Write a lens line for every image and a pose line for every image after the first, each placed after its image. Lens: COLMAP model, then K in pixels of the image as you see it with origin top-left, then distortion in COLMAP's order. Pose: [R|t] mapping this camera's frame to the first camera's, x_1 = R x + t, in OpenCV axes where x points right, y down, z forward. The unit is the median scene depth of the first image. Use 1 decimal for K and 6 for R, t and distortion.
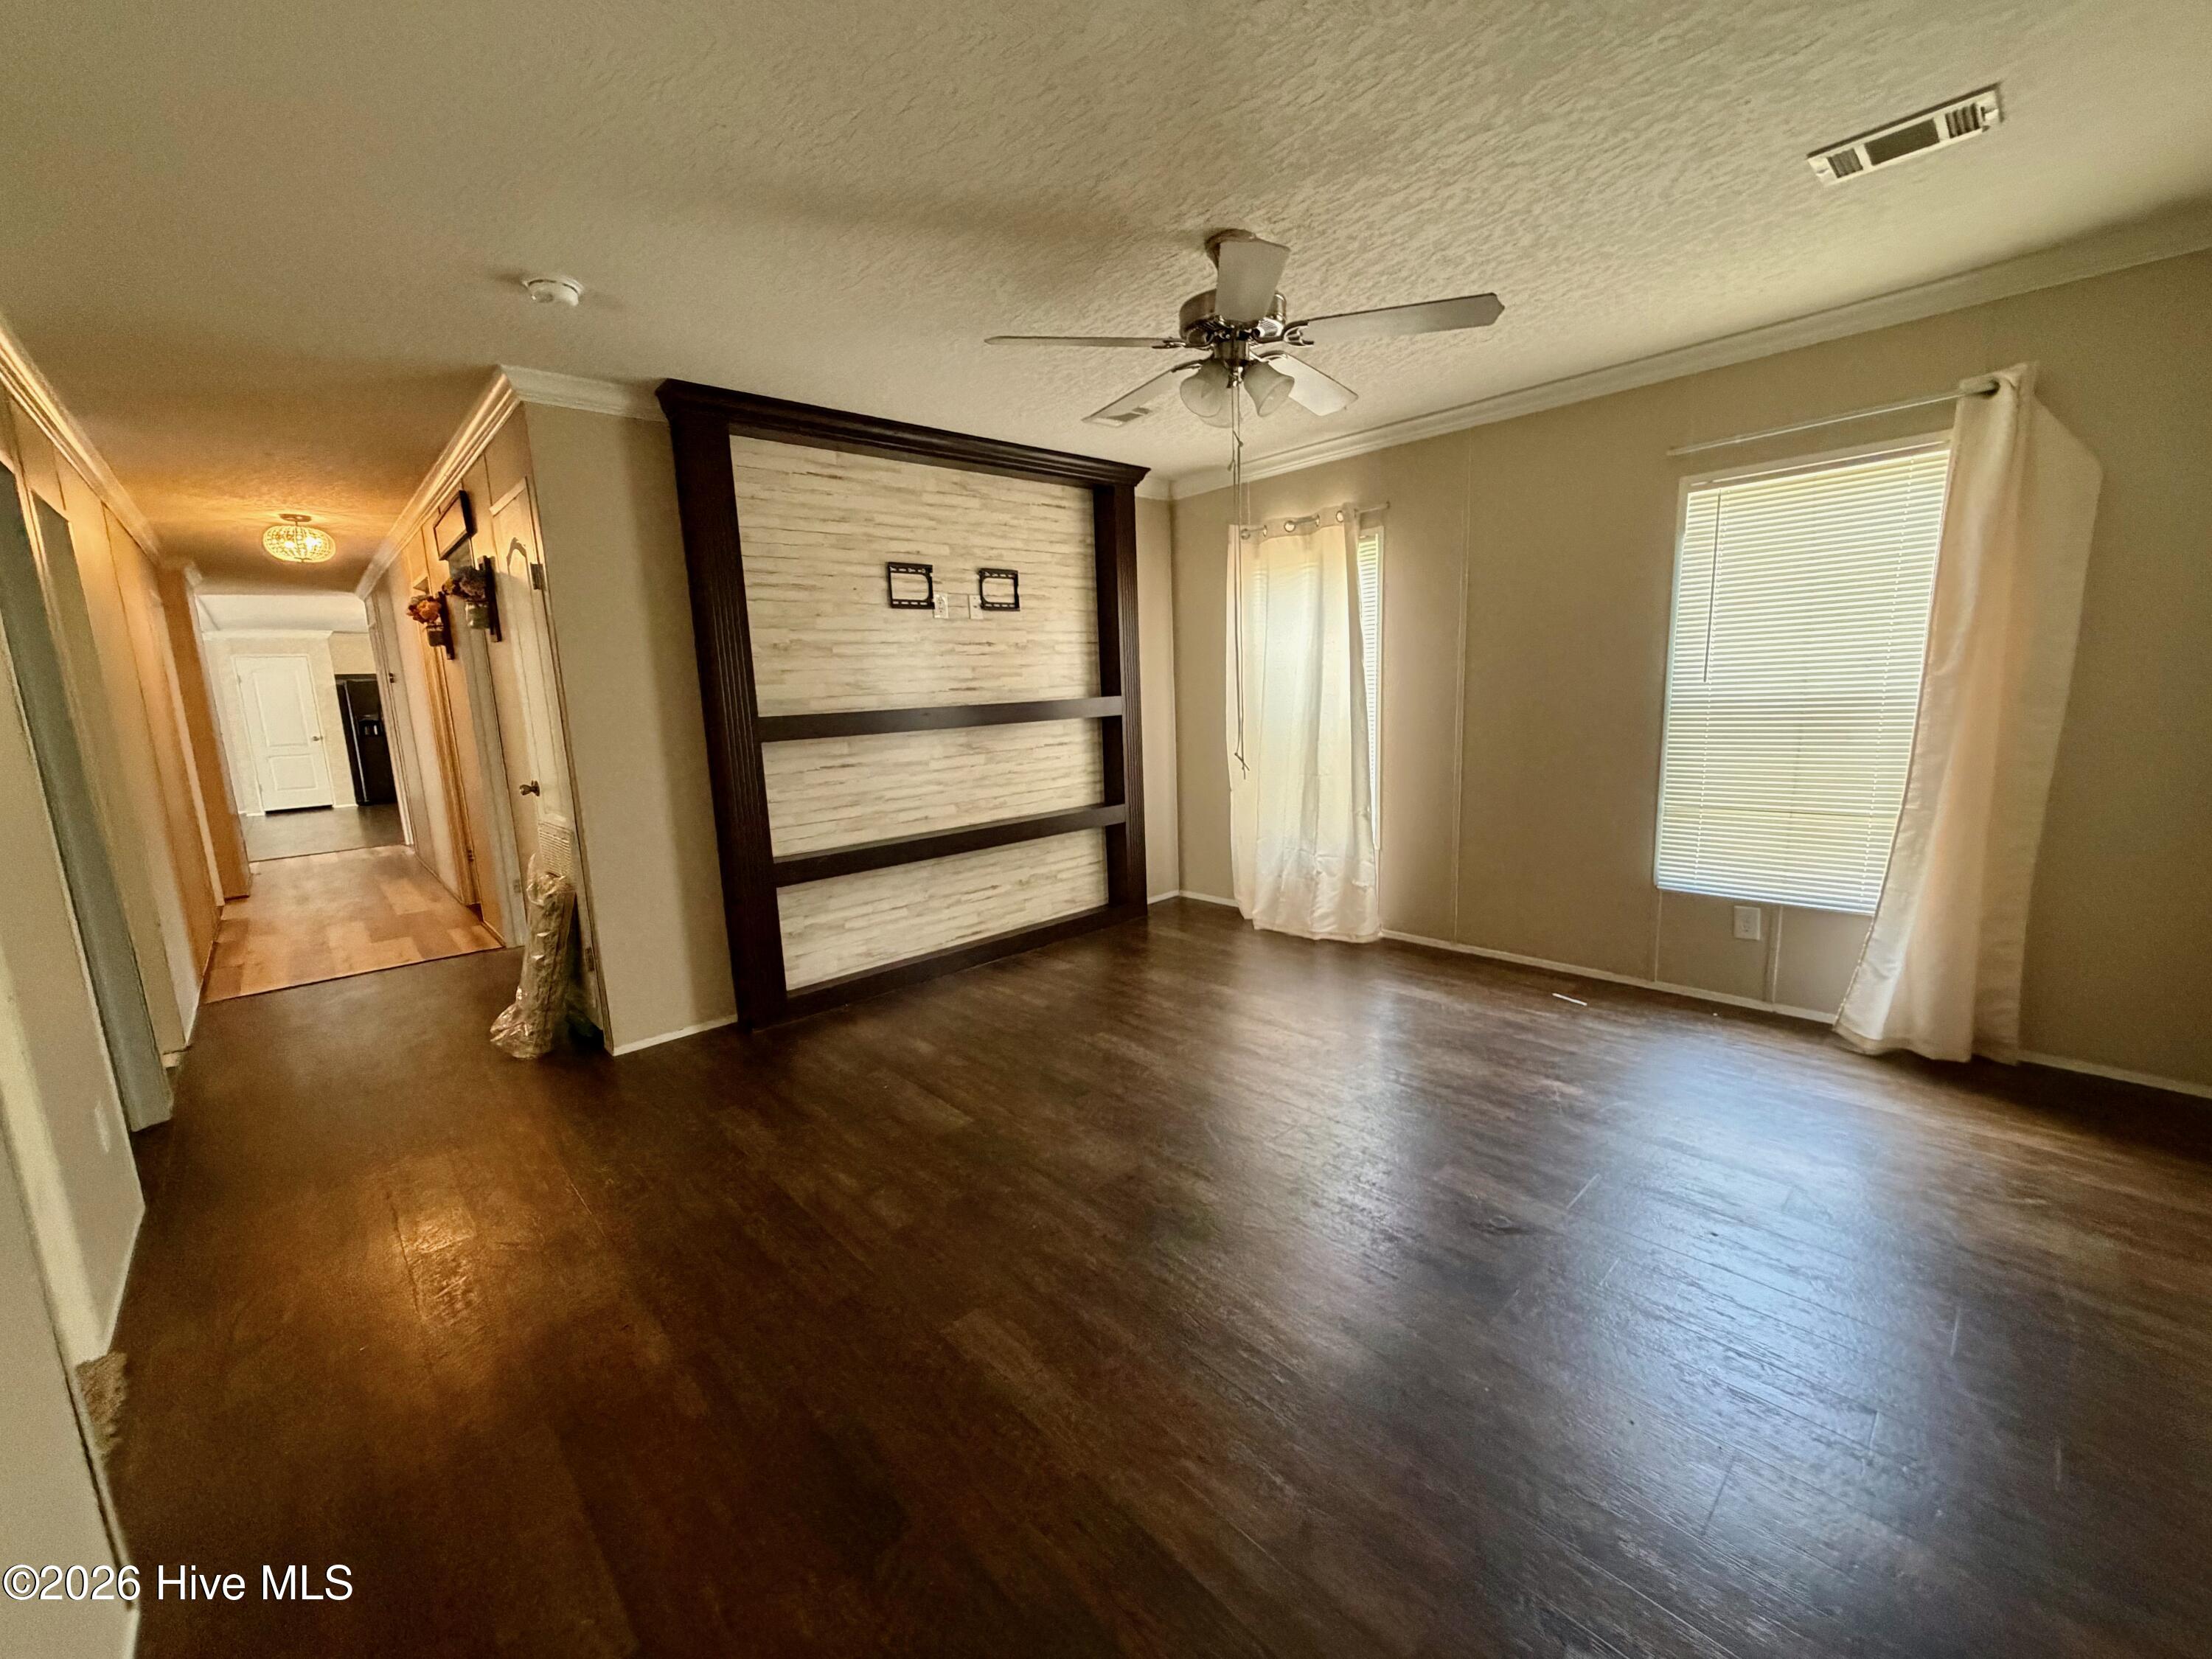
lens RADIAL K [[876.3, 0, 1096.0], [0, 876.3, 827.2], [0, 0, 1]] dist [-0.002042, 0.000131]
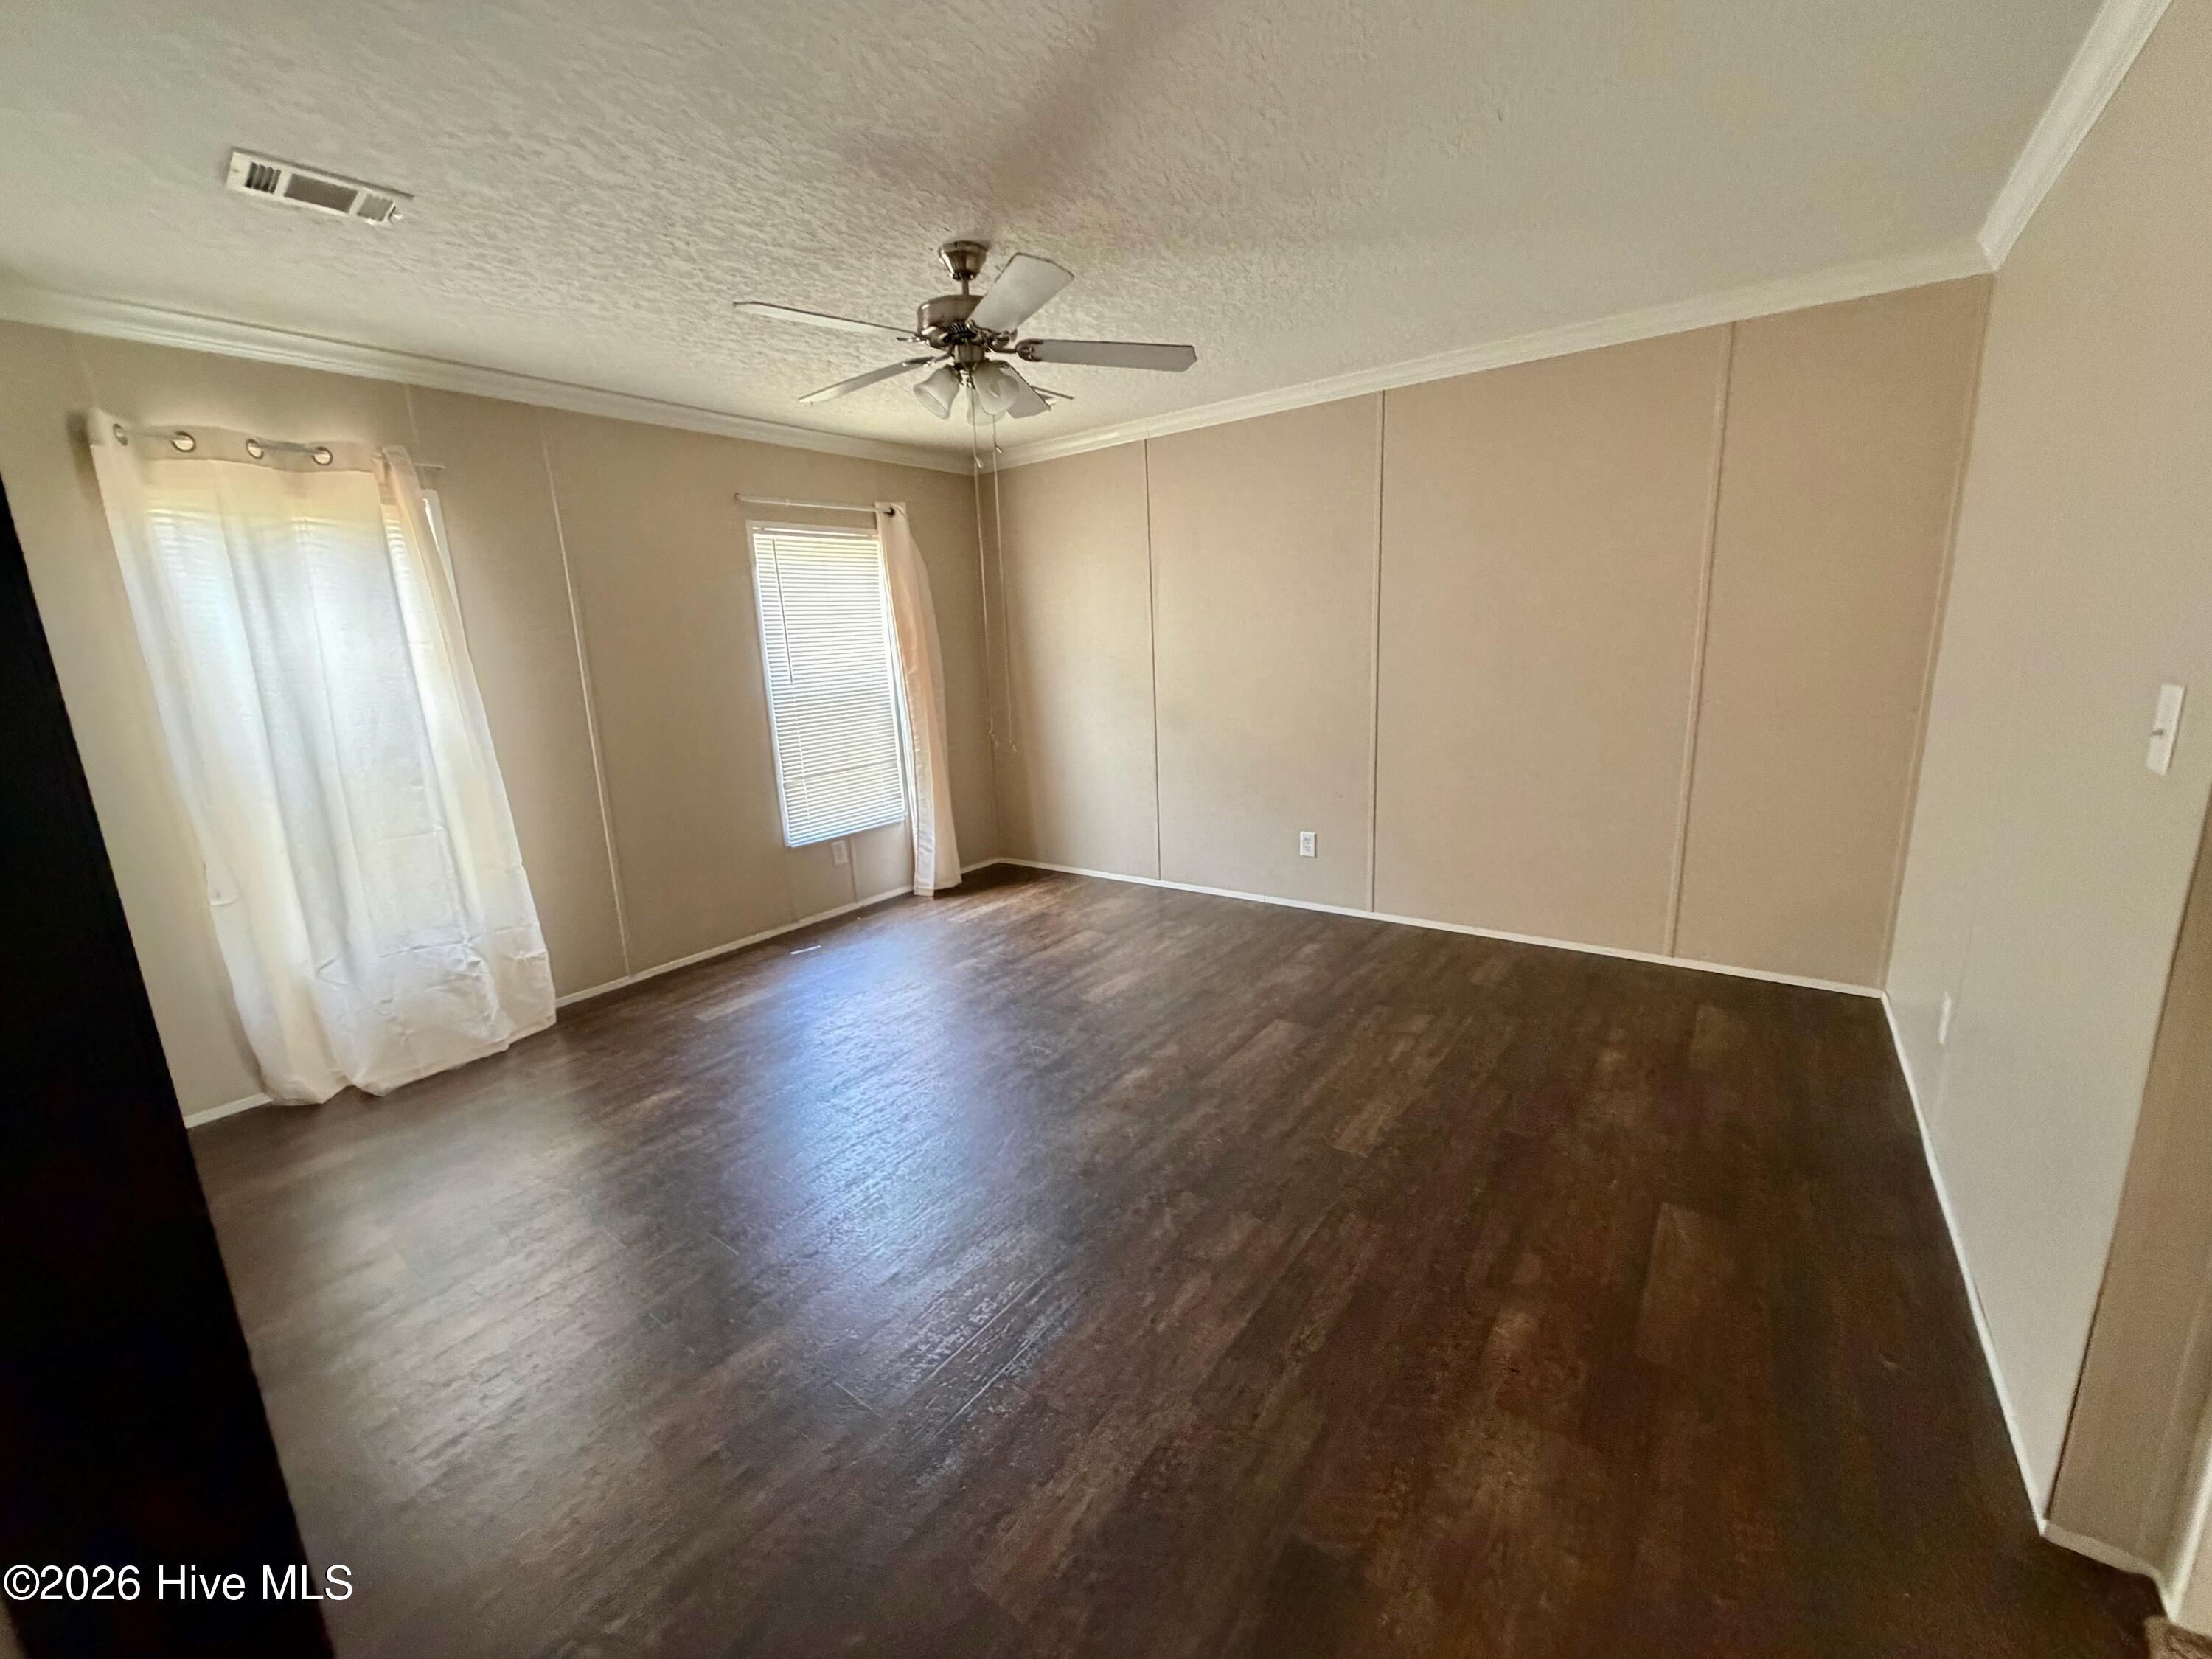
lens RADIAL K [[876.3, 0, 1098.8], [0, 876.3, 830.8], [0, 0, 1]] dist [-0.002042, 0.000131]
pose [[-0.179925, -0.161485, 0.970335, -0.620182], [0.212497, 0.956761, 0.198628, -0.103879], [-0.960454, 0.241931, -0.137830, 0.704073]]
